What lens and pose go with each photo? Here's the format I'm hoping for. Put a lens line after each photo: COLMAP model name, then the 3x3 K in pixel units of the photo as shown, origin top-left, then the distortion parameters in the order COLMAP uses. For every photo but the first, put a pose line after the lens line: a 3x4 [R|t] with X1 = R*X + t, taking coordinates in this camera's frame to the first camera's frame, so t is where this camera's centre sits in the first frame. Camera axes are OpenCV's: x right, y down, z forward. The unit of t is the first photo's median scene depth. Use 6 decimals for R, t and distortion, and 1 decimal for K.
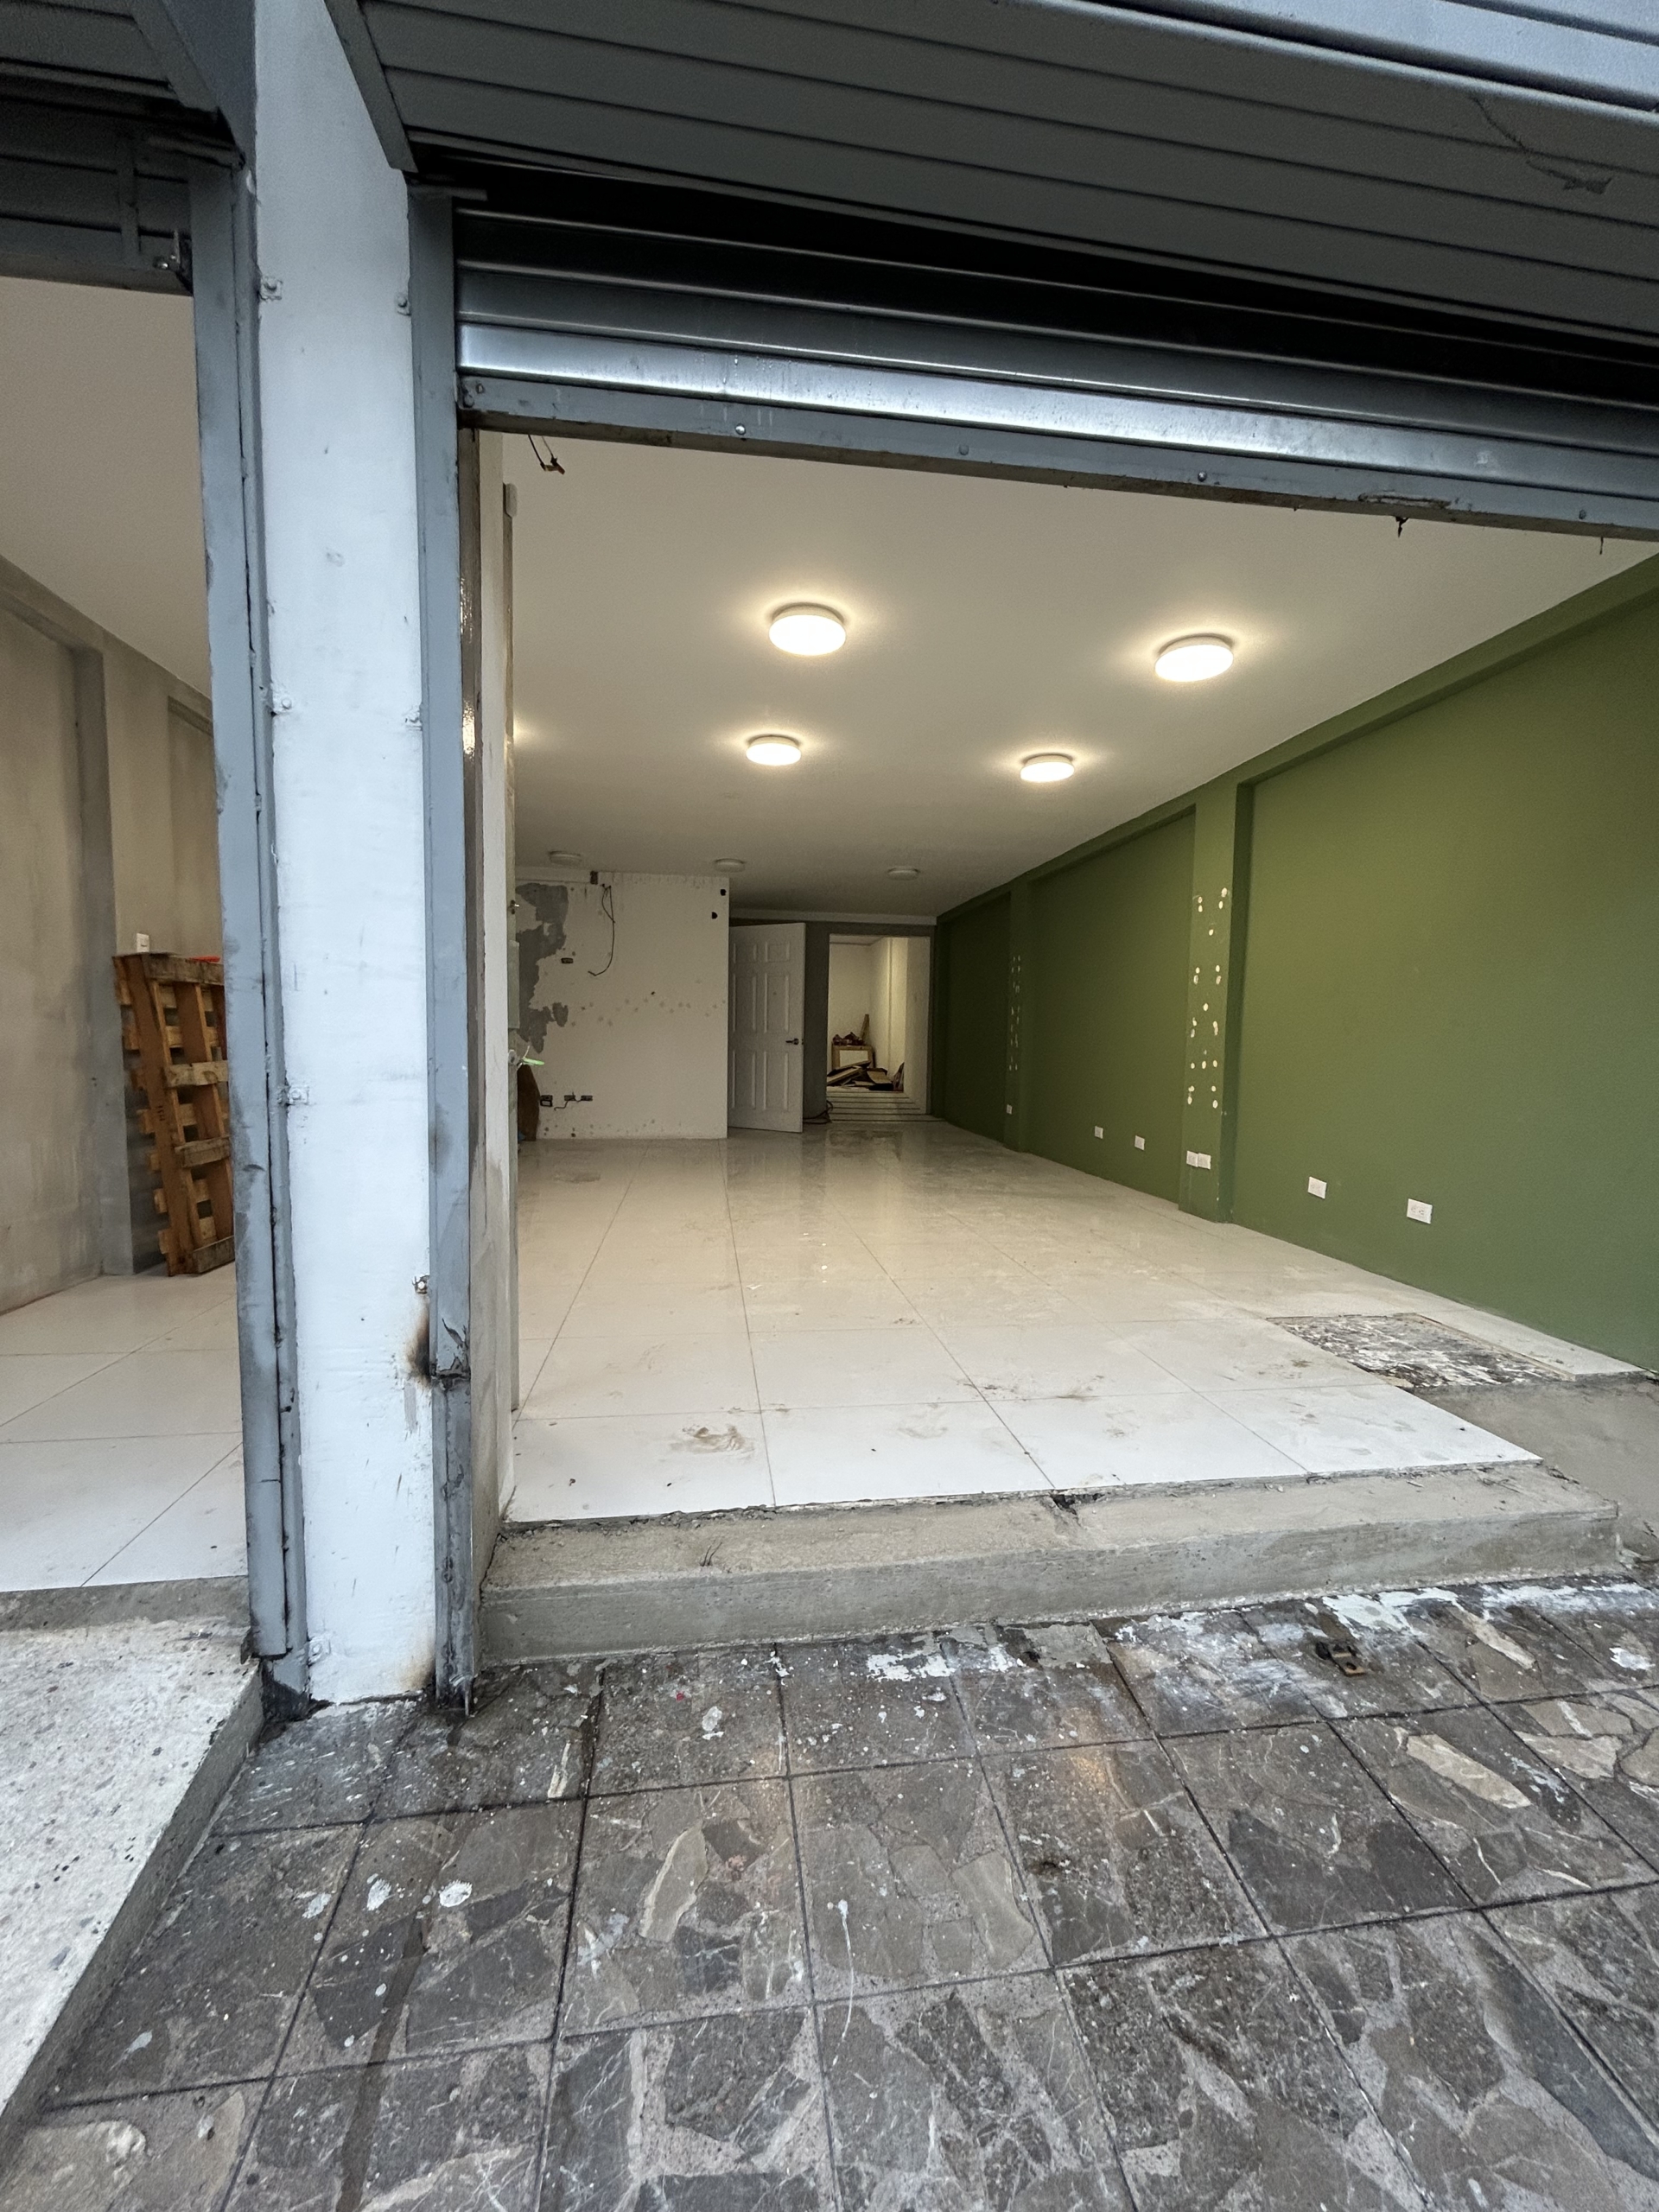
lens RADIAL K [[894.7, 0, 832.2], [0, 894.7, 1108.5], [0, 0, 1]] dist [0.004705, -0.001409]
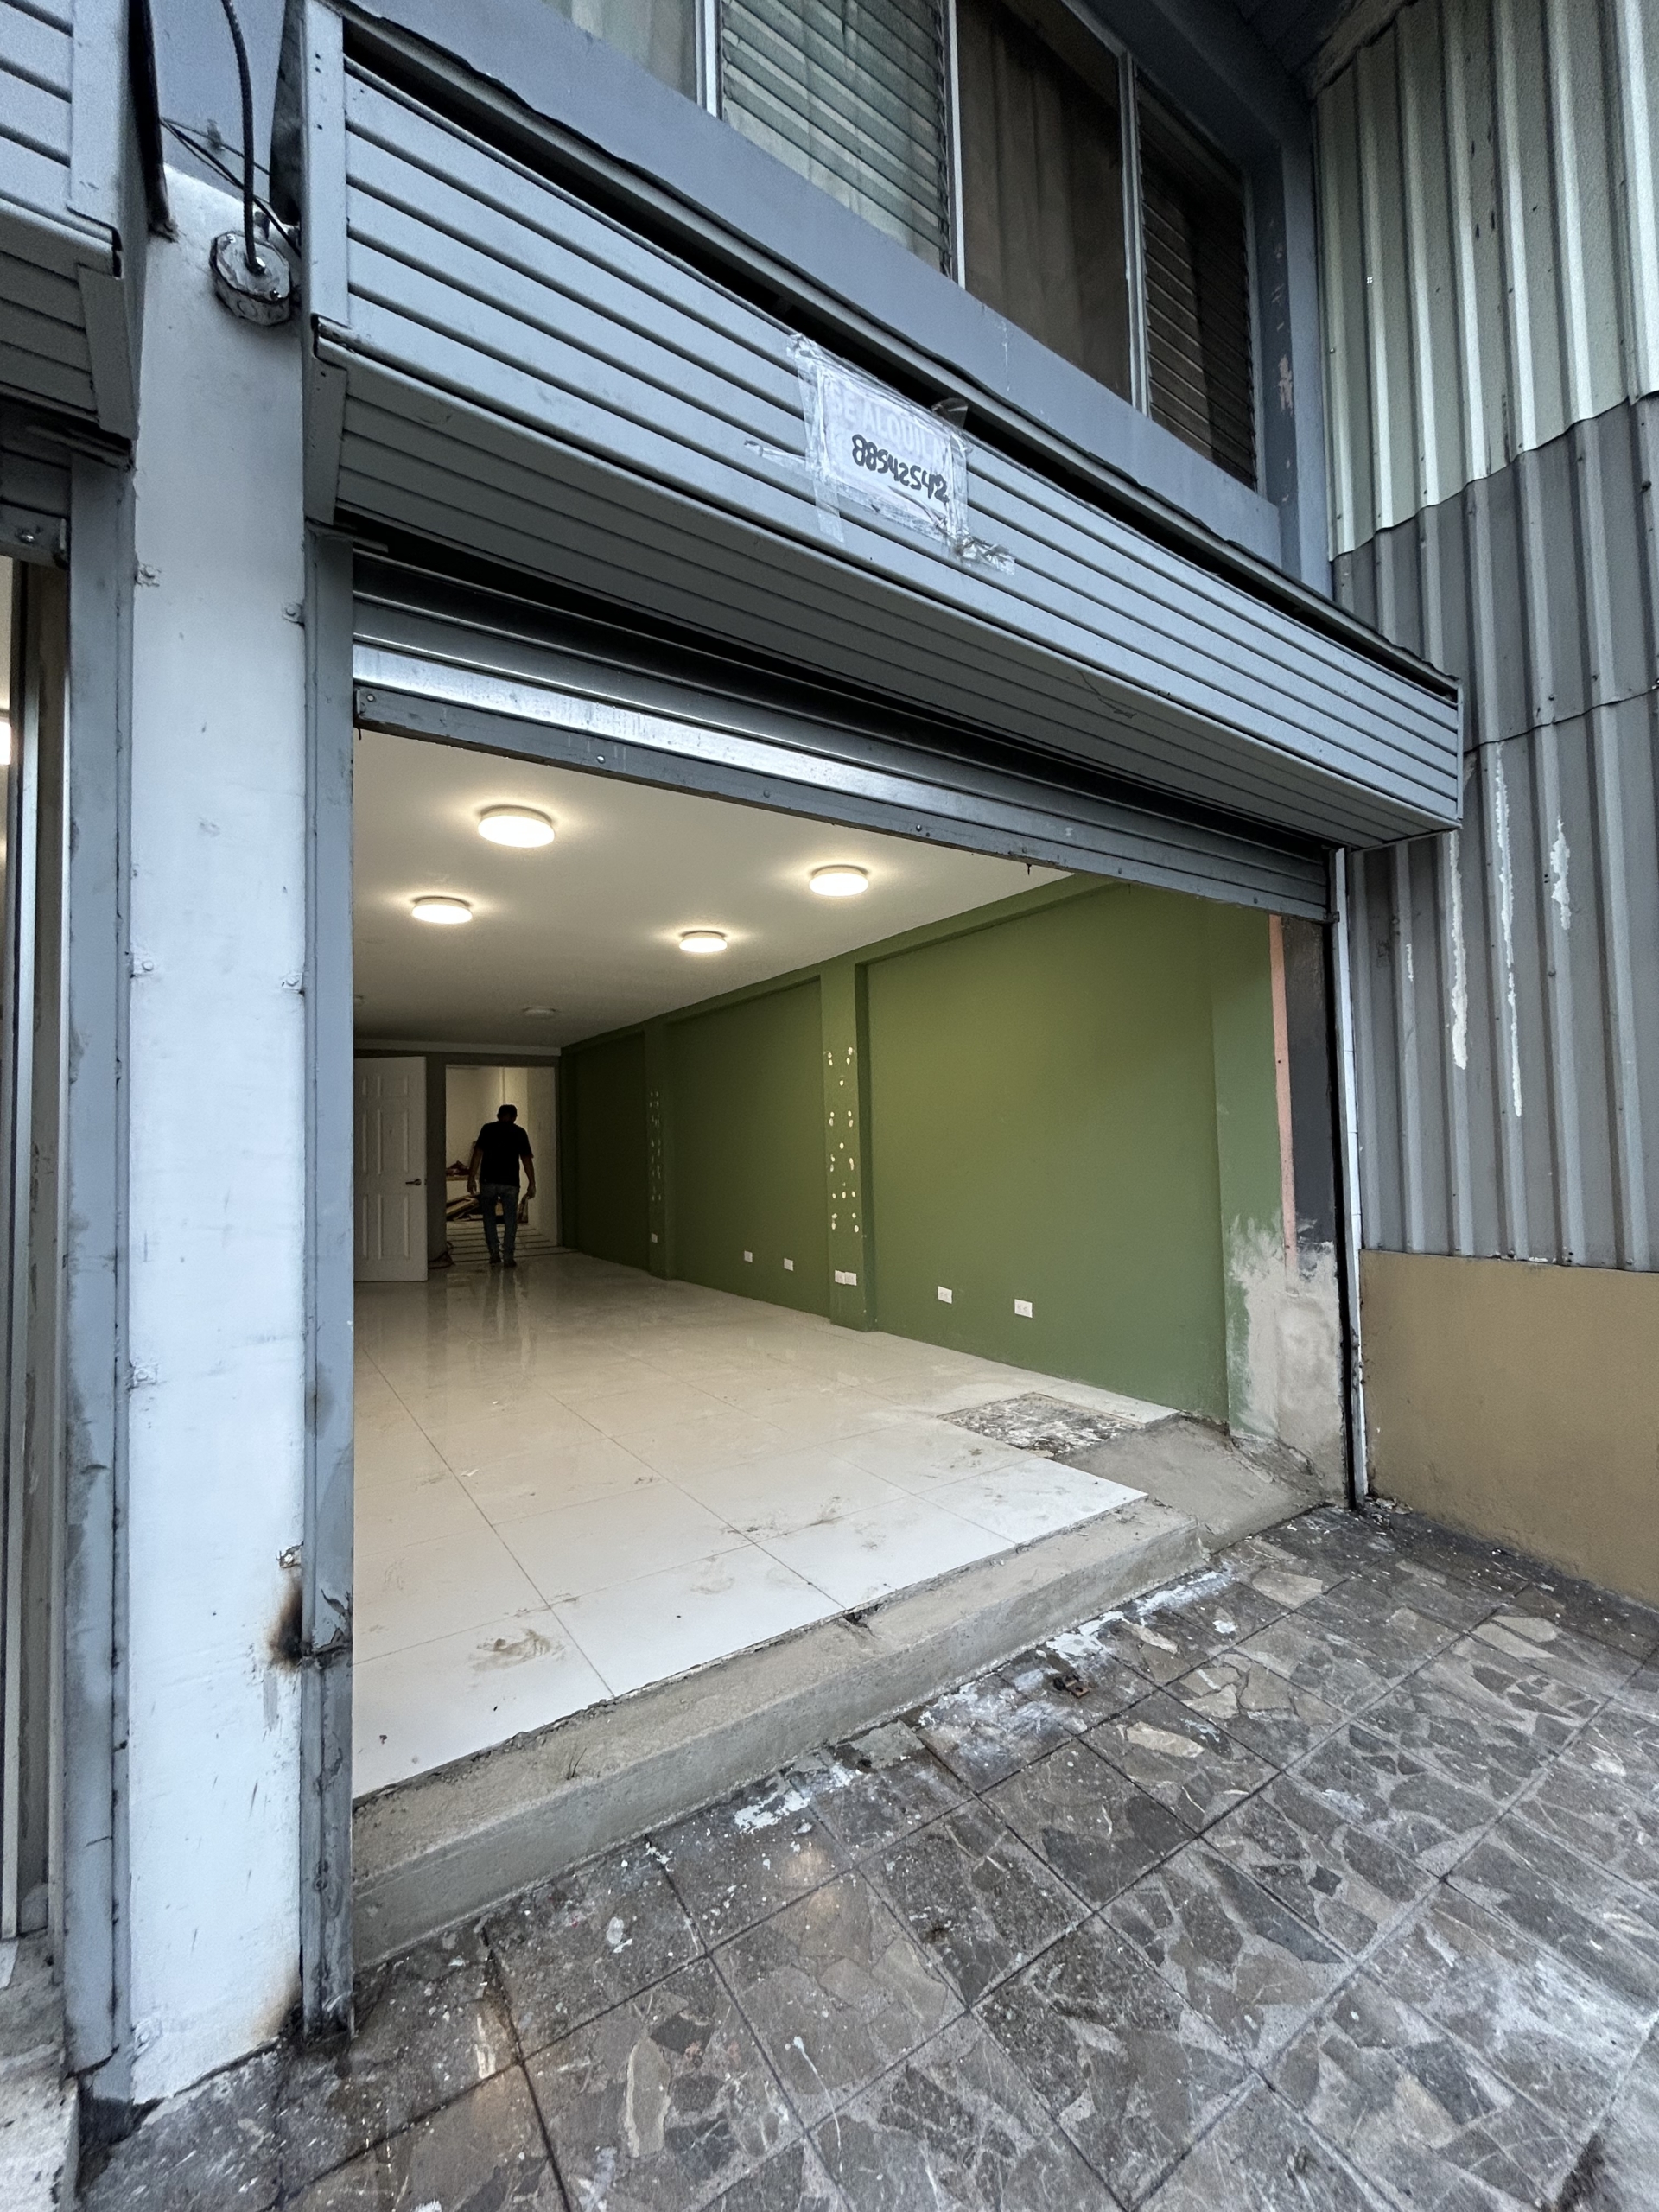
lens RADIAL K [[894.7, 0, 831.5], [0, 894.7, 1110.1], [0, 0, 1]] dist [0.004705, -0.001409]
pose [[0.900191, -0.022156, 0.434931, -0.323217], [0.074136, 0.991924, -0.102911, -0.125123], [-0.429139, 0.124884, 0.894564, -0.142400]]
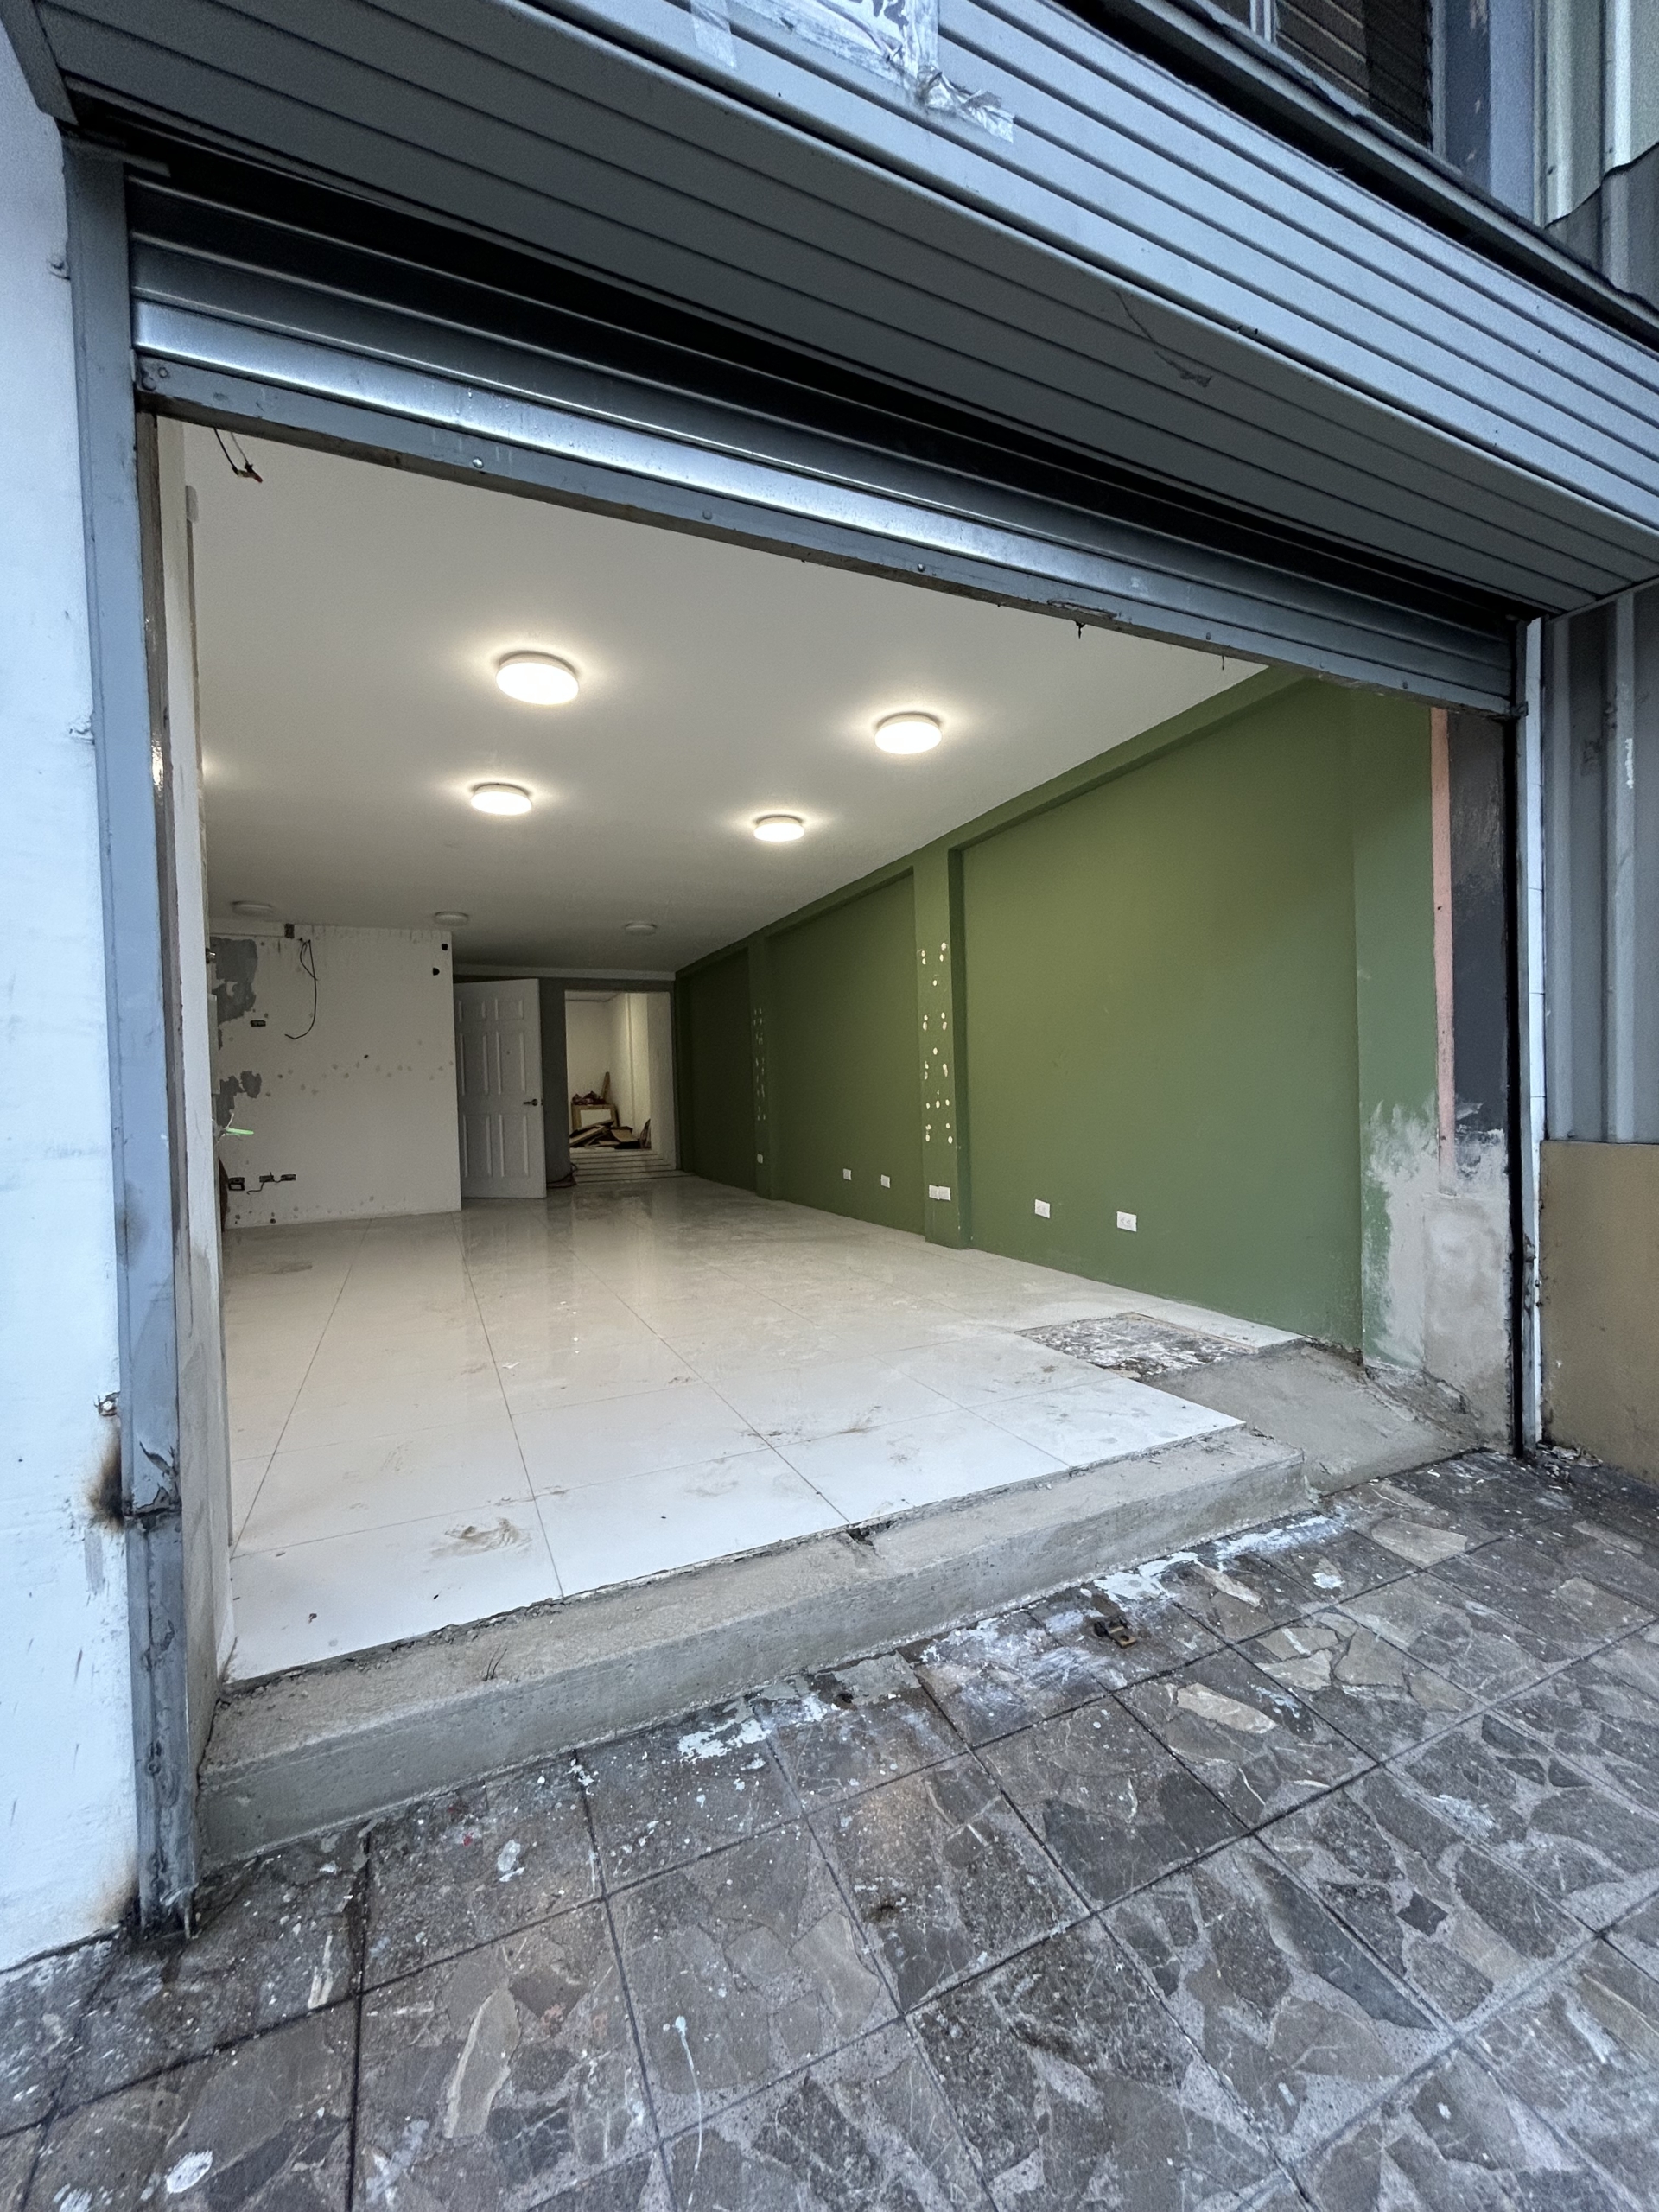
lens RADIAL K [[894.7, 0, 832.1], [0, 894.7, 1109.0], [0, 0, 1]] dist [0.004705, -0.001409]
pose [[0.957839, -0.050292, 0.282868, -0.040087], [0.067553, 0.996381, -0.051599, 0.013214], [-0.279250, 0.068532, 0.957770, 0.011258]]
